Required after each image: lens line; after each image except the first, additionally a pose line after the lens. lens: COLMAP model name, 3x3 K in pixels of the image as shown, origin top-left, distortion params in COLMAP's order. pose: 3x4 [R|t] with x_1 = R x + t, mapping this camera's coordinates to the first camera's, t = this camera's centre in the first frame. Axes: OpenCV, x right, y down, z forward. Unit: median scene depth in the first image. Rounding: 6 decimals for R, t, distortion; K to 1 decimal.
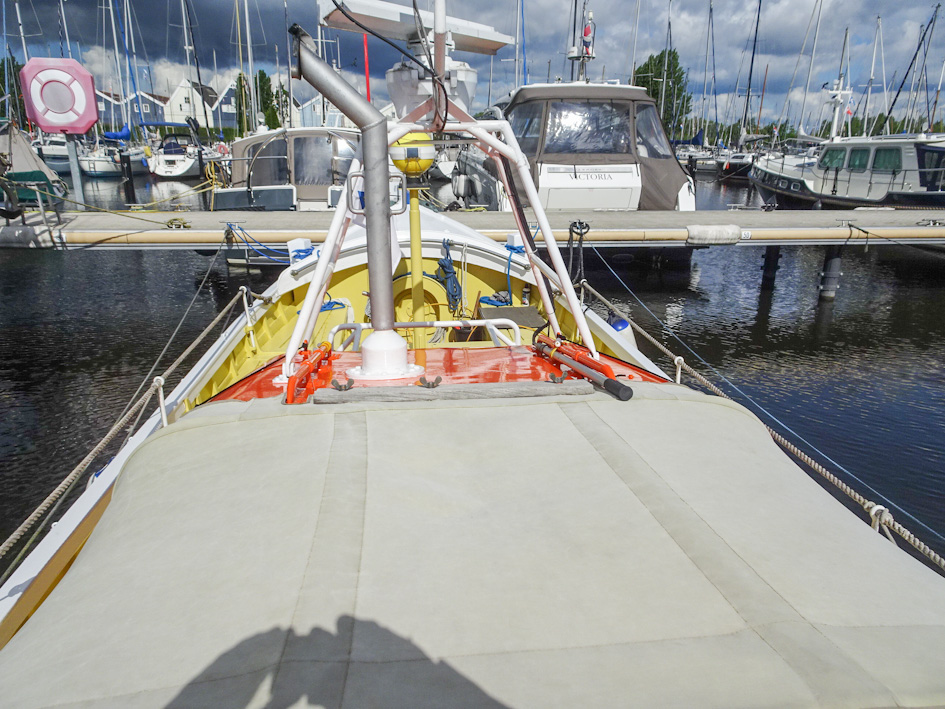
lens RADIAL K [[652.5, 0, 472.5], [0, 652.5, 354.5], [0, 0, 1]] dist [-0.010374, -0.003329]
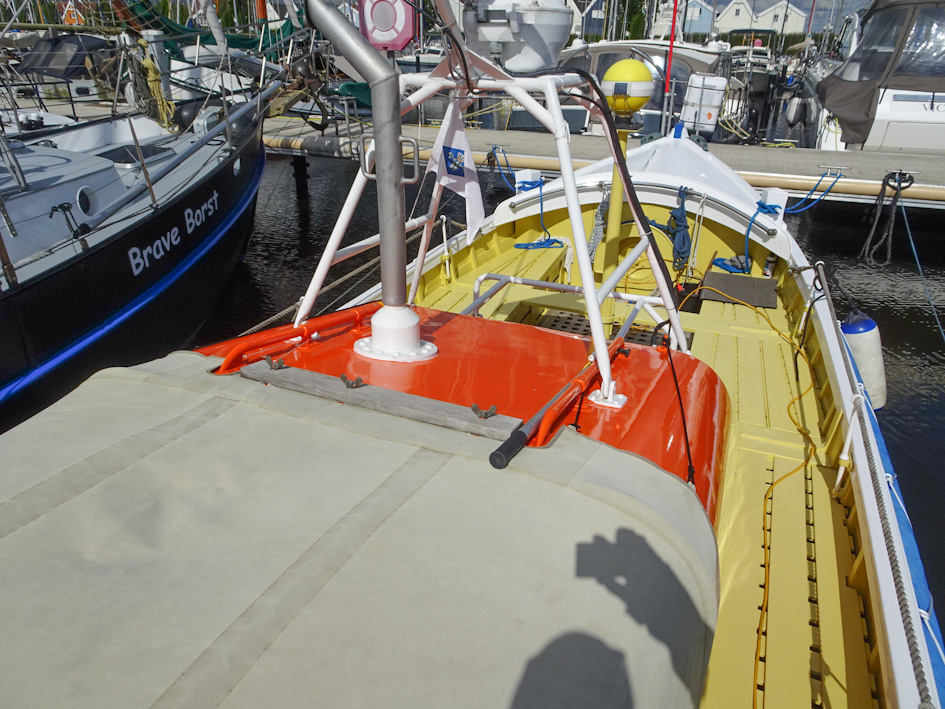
lens RADIAL K [[655.4, 0, 472.2], [0, 655.4, 387.6], [0, 0, 1]] dist [-0.165031, 0.166437]
pose [[0.853125, 0.242711, -0.461810, 0.121922], [-0.155023, 0.963146, 0.219815, -0.042338], [0.498142, -0.115938, 0.859310, 0.066567]]
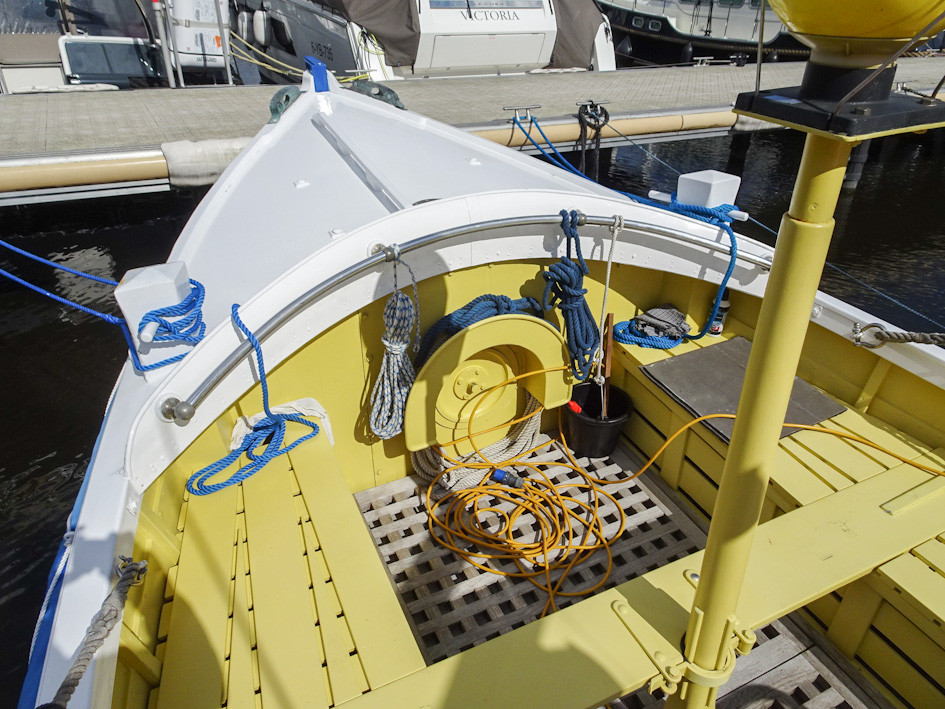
lens RADIAL K [[669.5, 0, 472.5], [0, 669.5, 354.5], [0, 0, 1]] dist [0.003588, -0.004134]
pose [[0.932784, -0.161682, 0.322138, -0.156556], [0.091404, 0.970639, 0.222497, -0.128357], [-0.348654, -0.178097, 0.920175, 0.448672]]
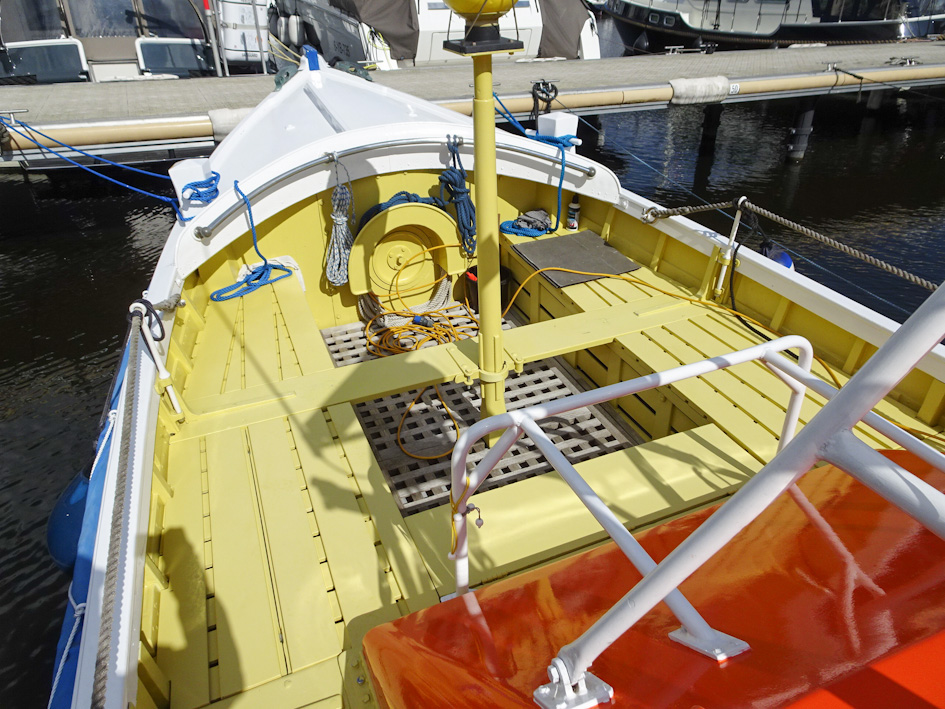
lens RADIAL K [[667.4, 0, 470.5], [0, 667.4, 341.2], [0, 0, 1]] dist [0.006351, 0.001171]
pose [[0.956669, -0.144624, 0.252723, -0.138083], [0.095264, 0.975623, 0.197698, -0.077280], [-0.275154, -0.165056, 0.947126, 0.274202]]
